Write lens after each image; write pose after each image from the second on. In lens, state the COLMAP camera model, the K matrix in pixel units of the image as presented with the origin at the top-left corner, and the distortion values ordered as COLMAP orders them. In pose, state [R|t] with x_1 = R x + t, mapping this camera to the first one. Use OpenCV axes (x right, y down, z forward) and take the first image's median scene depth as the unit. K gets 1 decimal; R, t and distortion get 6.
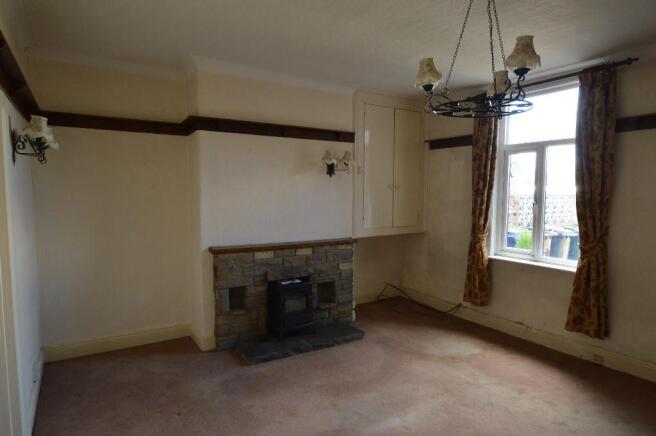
lens RADIAL K [[389.5, 0, 328.0], [0, 389.5, 218.0], [0, 0, 1]] dist [0.003040, 0.002014]
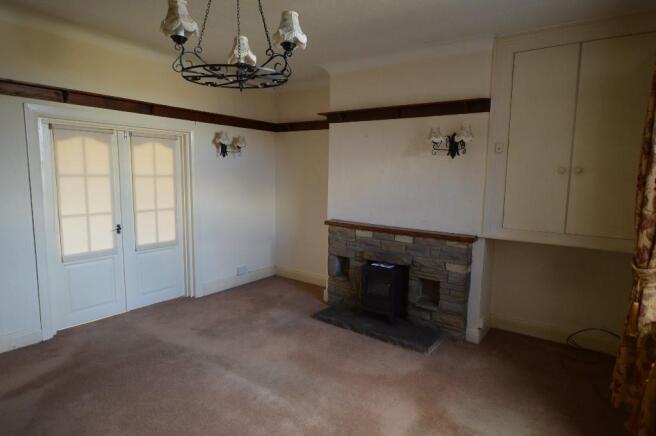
lens RADIAL K [[389.5, 0, 328.0], [0, 389.5, 218.0], [0, 0, 1]] dist [0.003040, 0.002014]
pose [[0.362804, 0.109437, -0.925417, 0.753691], [-0.088986, 0.992611, 0.082497, -0.025861], [0.927607, 0.052419, 0.369861, 0.492863]]
